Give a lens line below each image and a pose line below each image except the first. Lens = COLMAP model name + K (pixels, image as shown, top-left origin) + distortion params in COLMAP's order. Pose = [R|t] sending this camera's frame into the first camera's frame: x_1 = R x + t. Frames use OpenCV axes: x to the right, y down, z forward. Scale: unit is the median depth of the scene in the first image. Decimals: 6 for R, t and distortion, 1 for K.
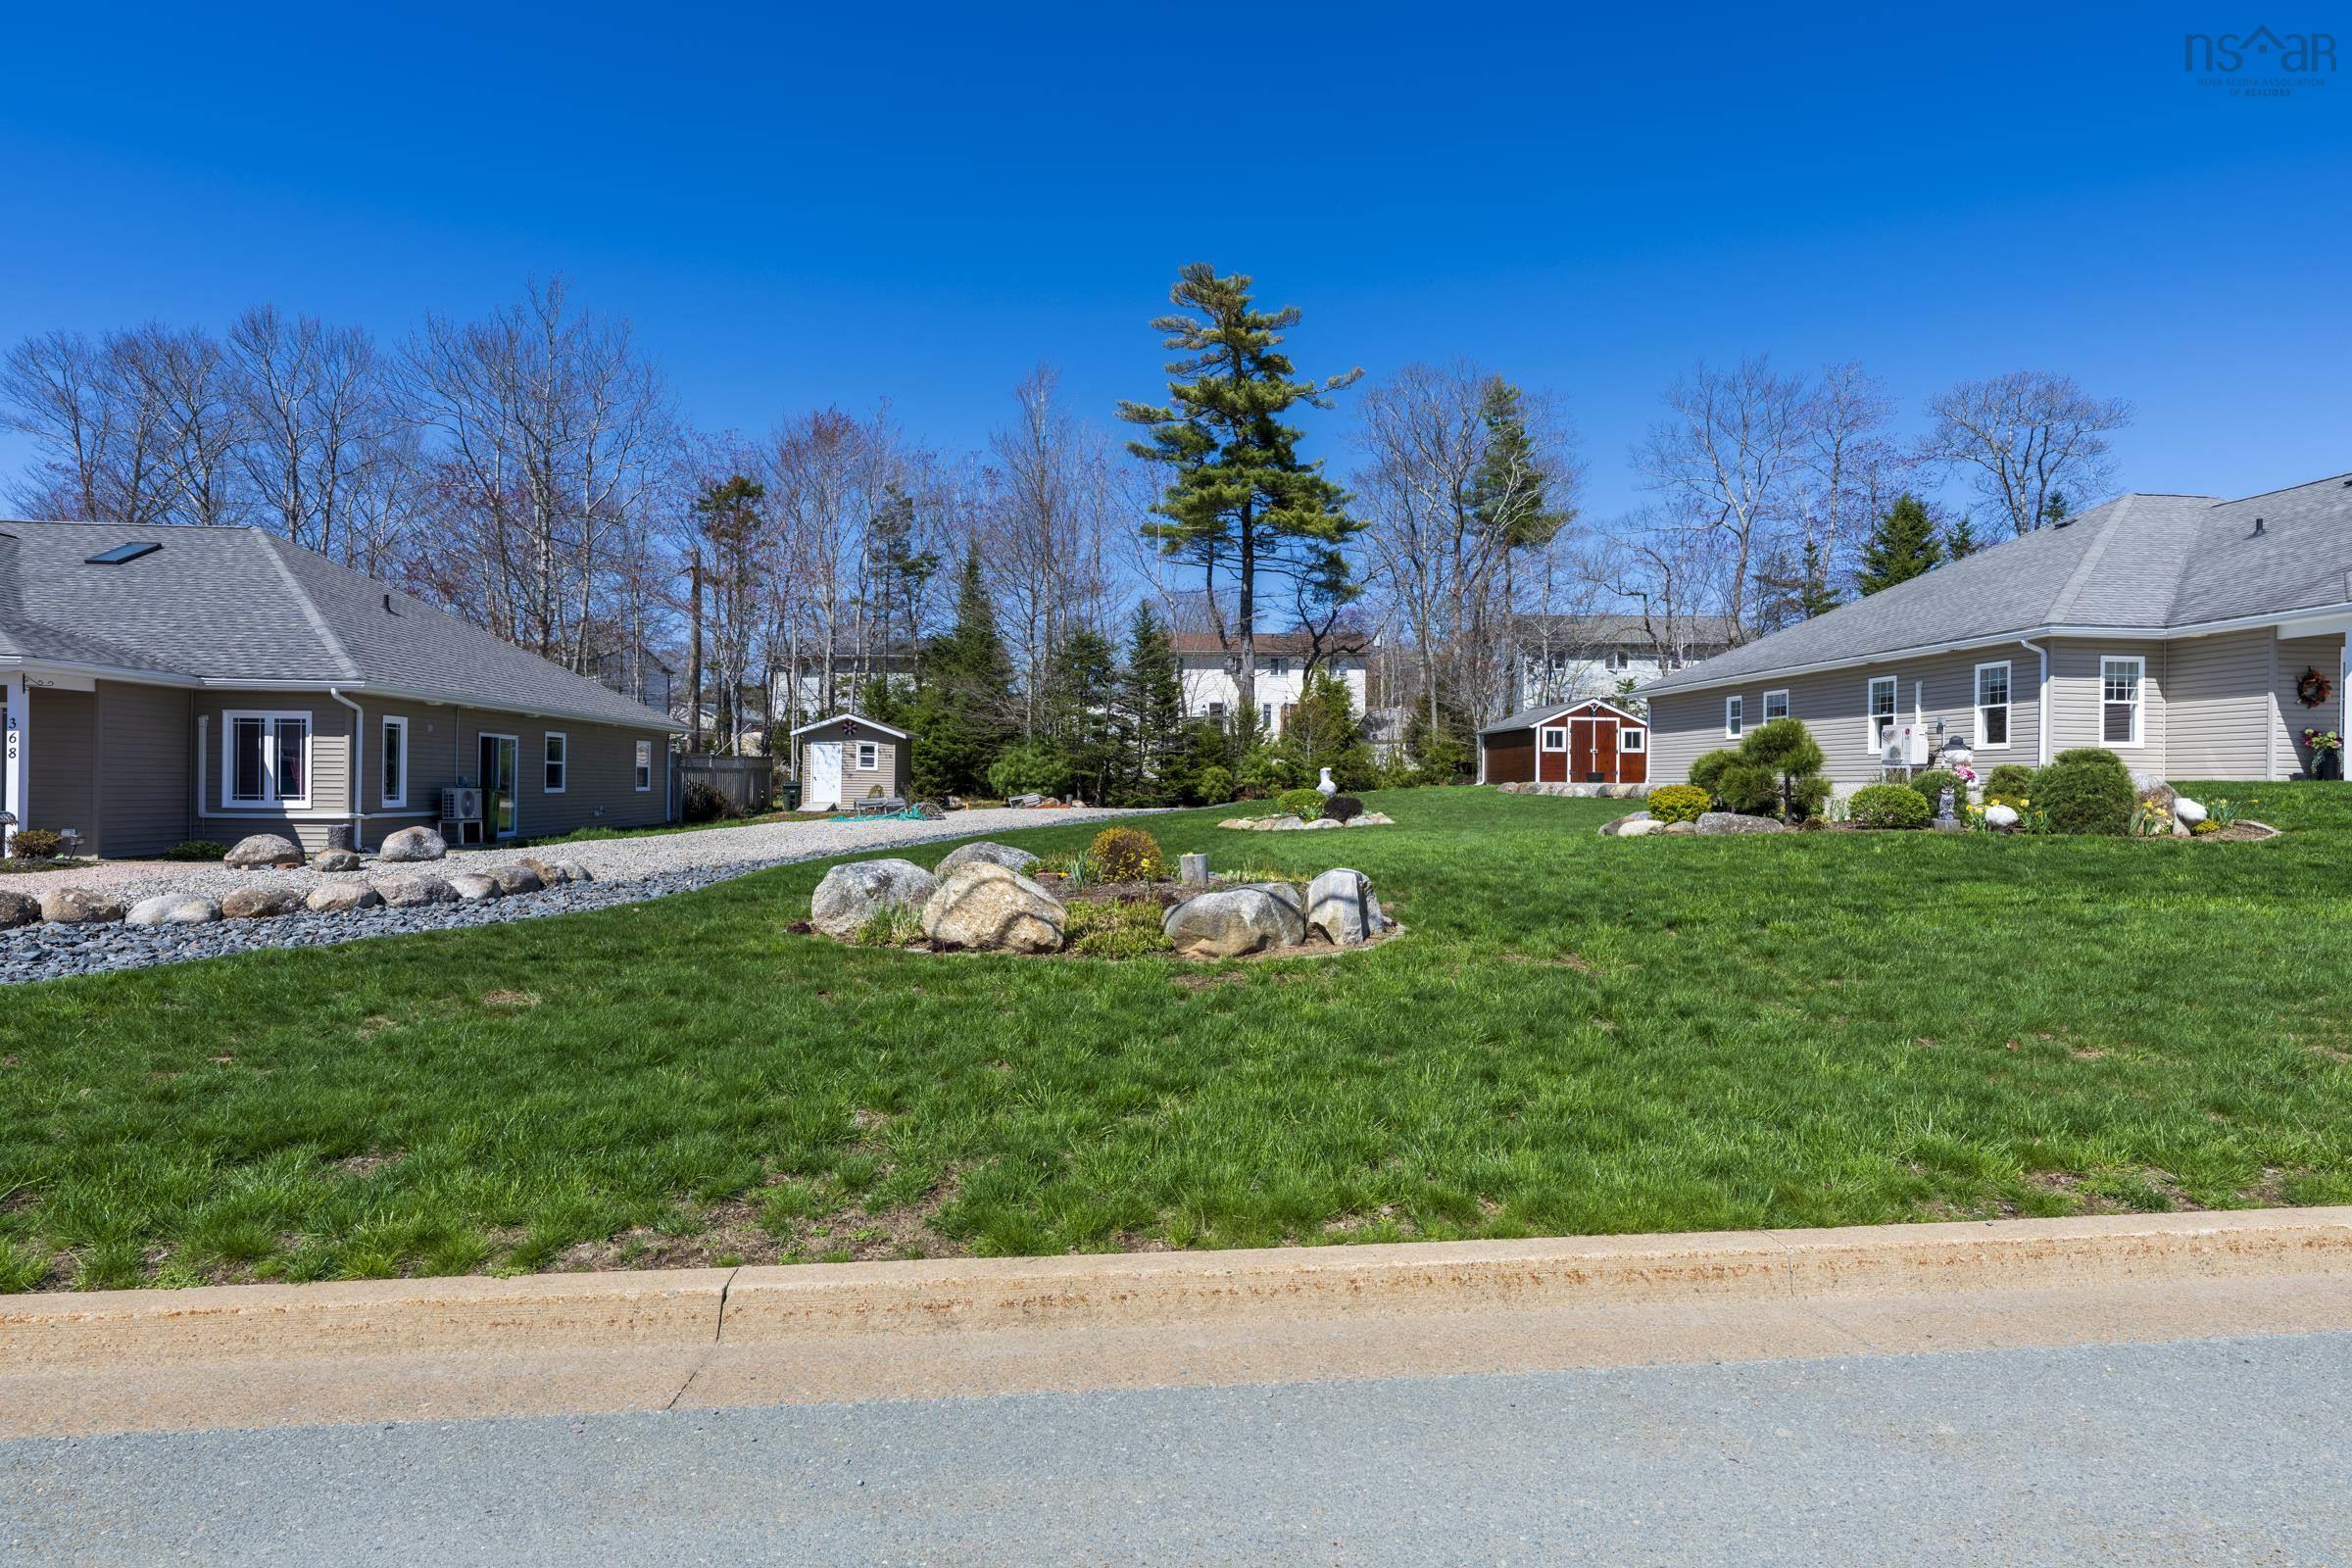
lens RADIAL K [[1186.0, 0, 1176.0], [0, 1186.0, 784.0], [0, 0, 1]] dist [-0.002405, -0.000040]
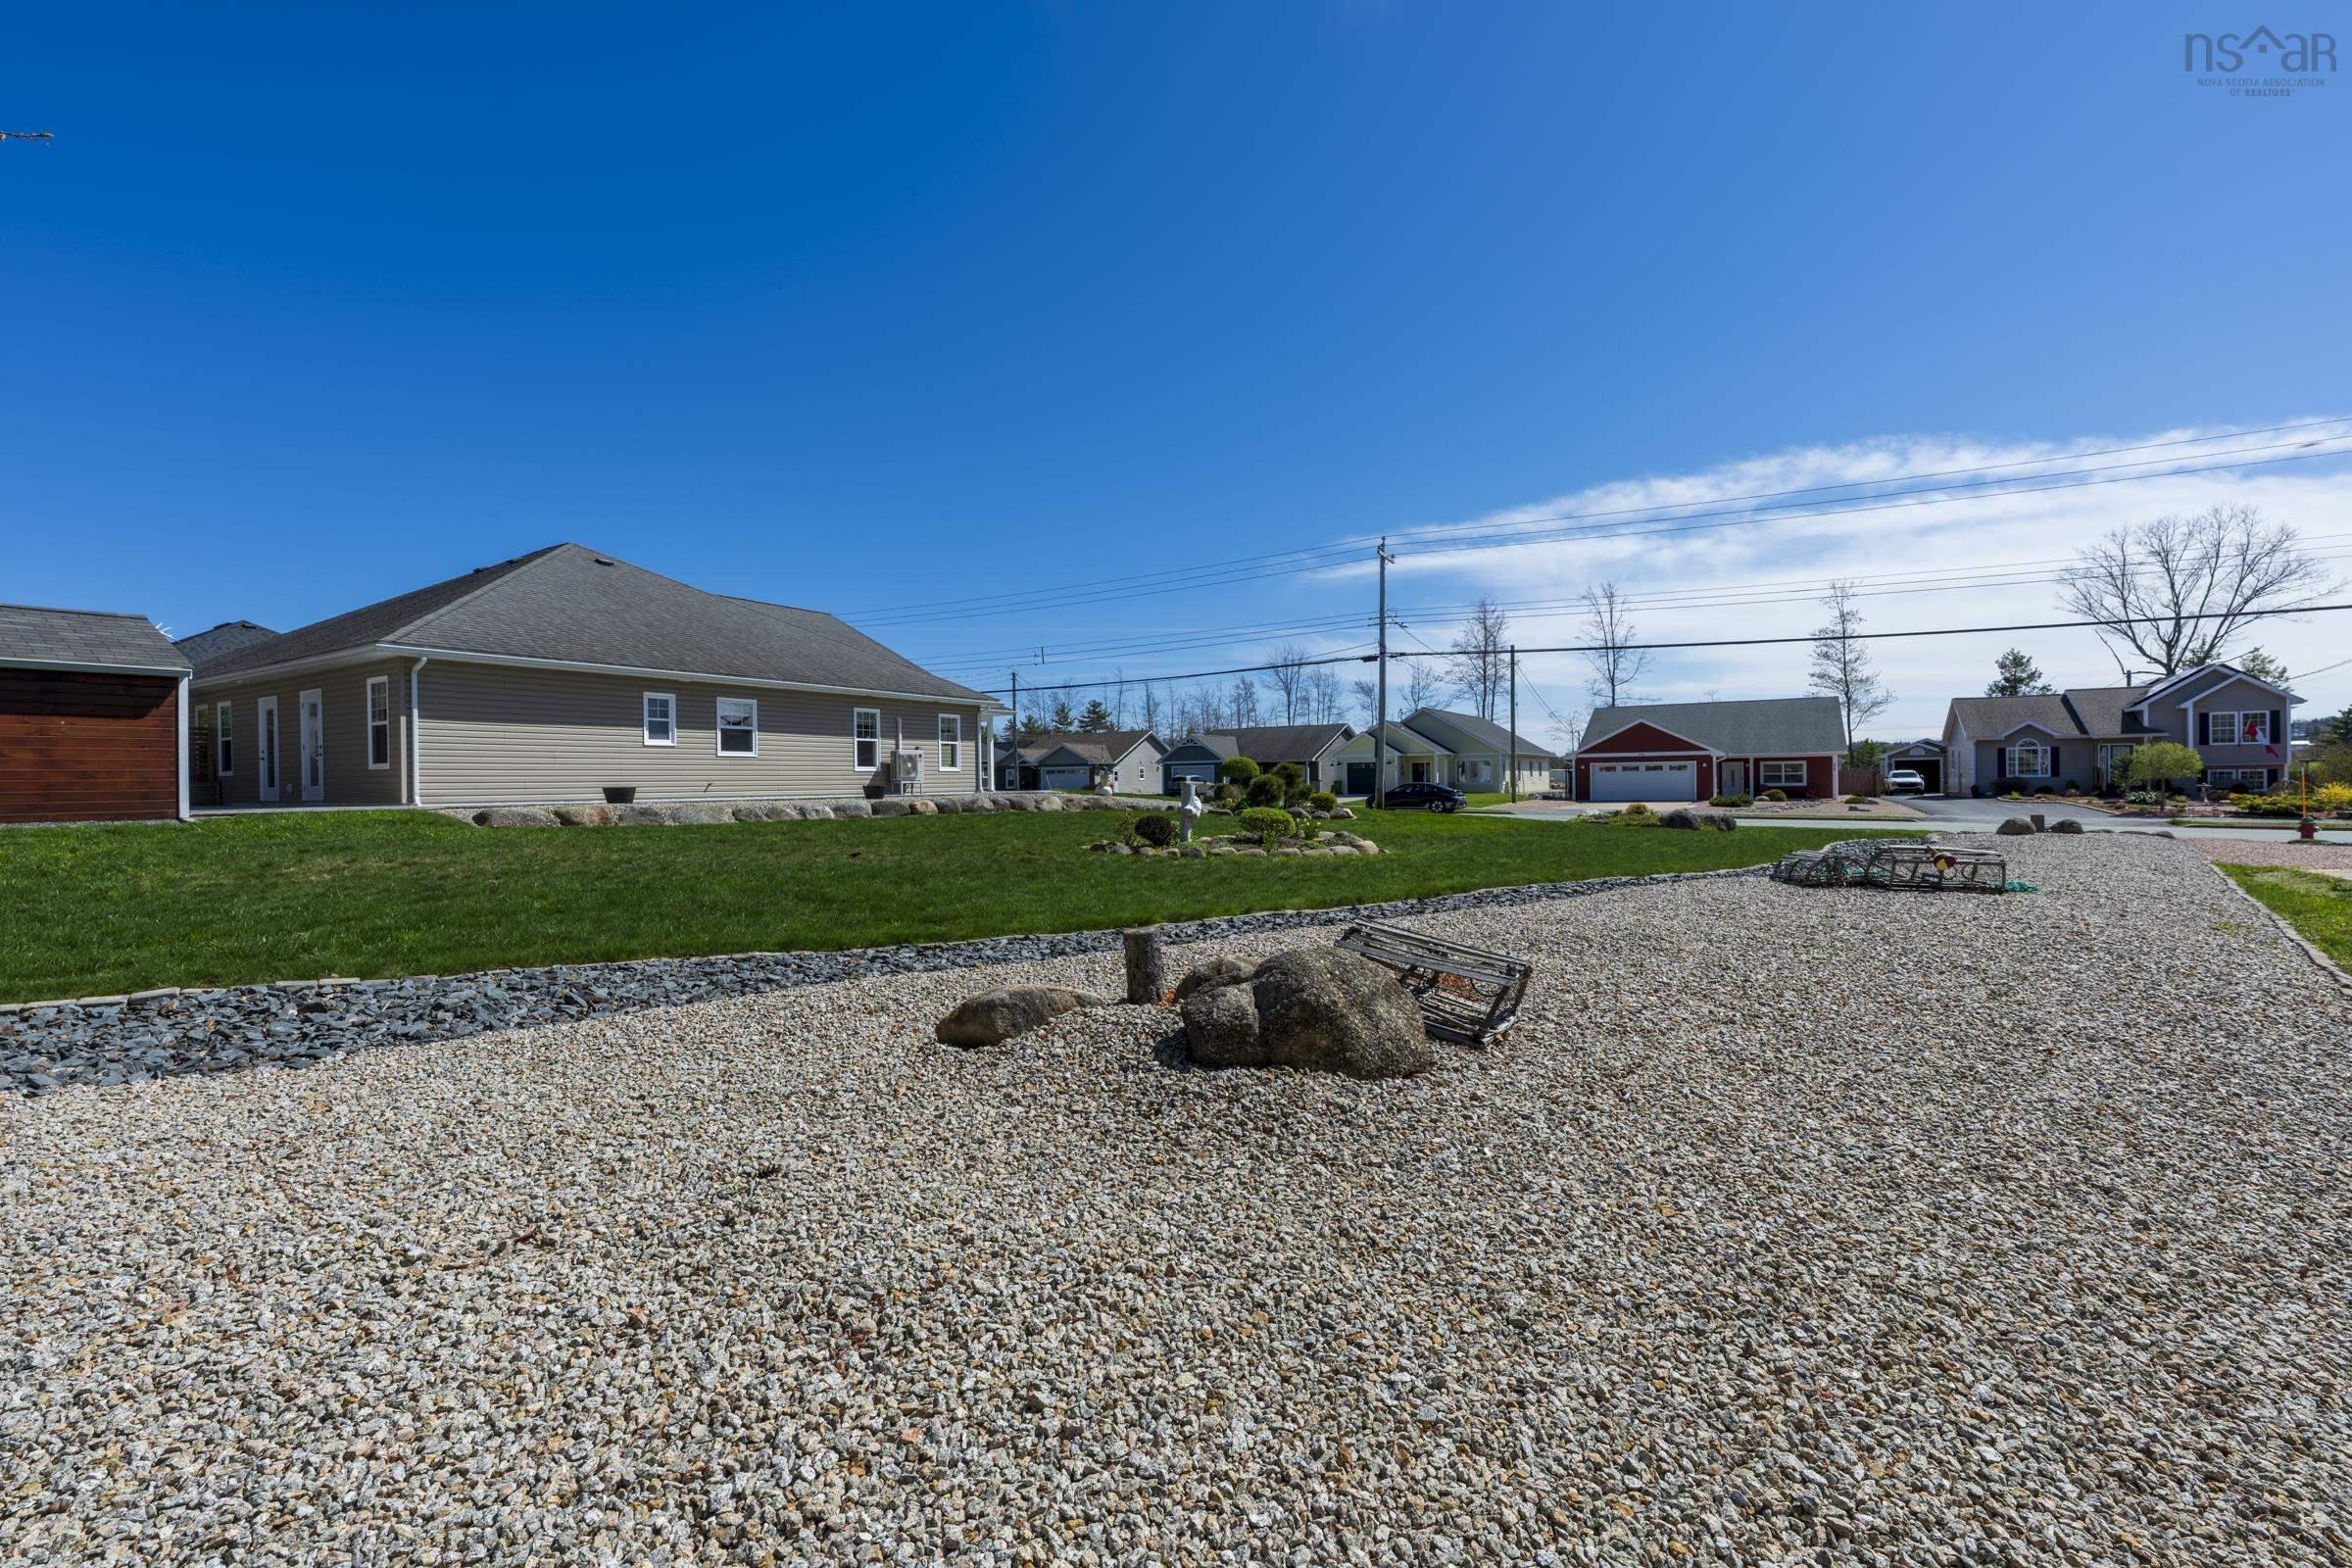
lens RADIAL K [[975.1, 0, 1176.0], [0, 975.1, 784.0], [0, 0, 1]] dist [-0.000661, -0.000071]
pose [[-0.789161, -0.001580, 0.614184, -0.167766], [0.002220, 0.999983, 0.005424, -0.012233], [-0.614183, 0.005644, -0.789144, 1.053358]]
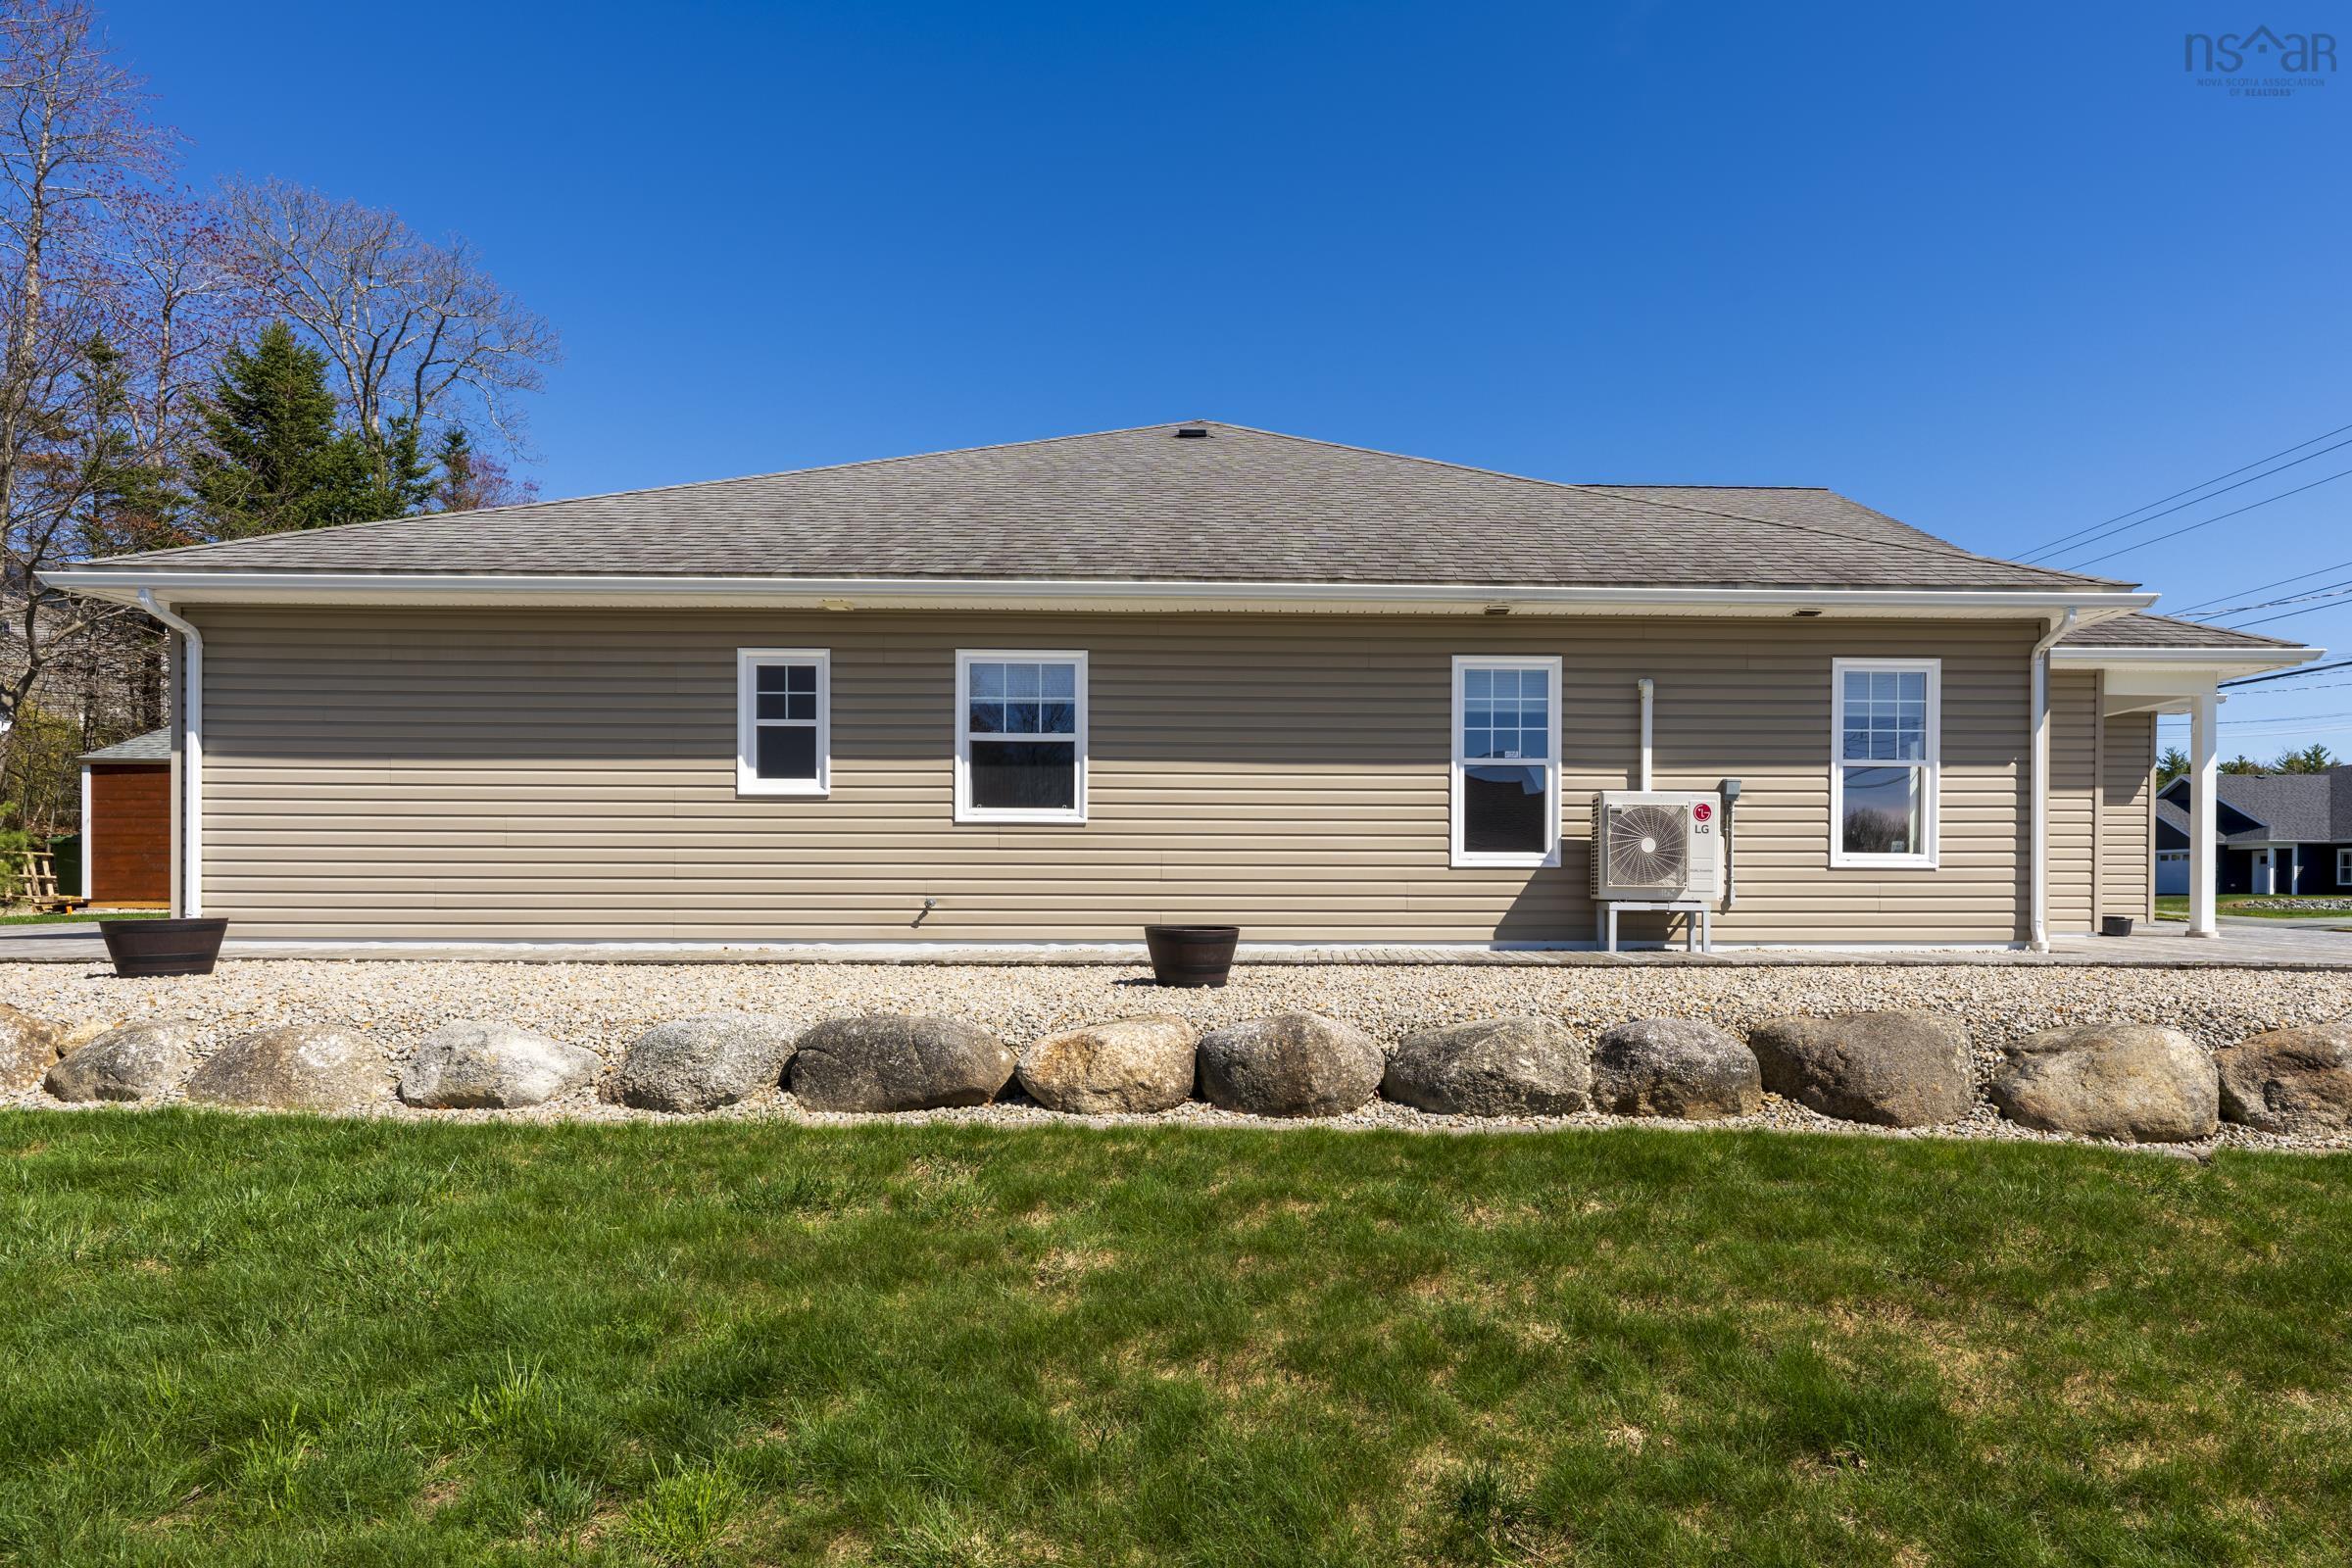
lens RADIAL K [[857.2, 0, 1176.0], [0, 857.2, 784.0], [0, 0, 1]] dist [-0.000932, -0.000041]
pose [[0.096077, 0.006103, 0.995355, 0.219857], [-0.009177, 0.999944, -0.005245, -0.032946], [-0.995332, -0.008630, 0.096127, 0.714058]]
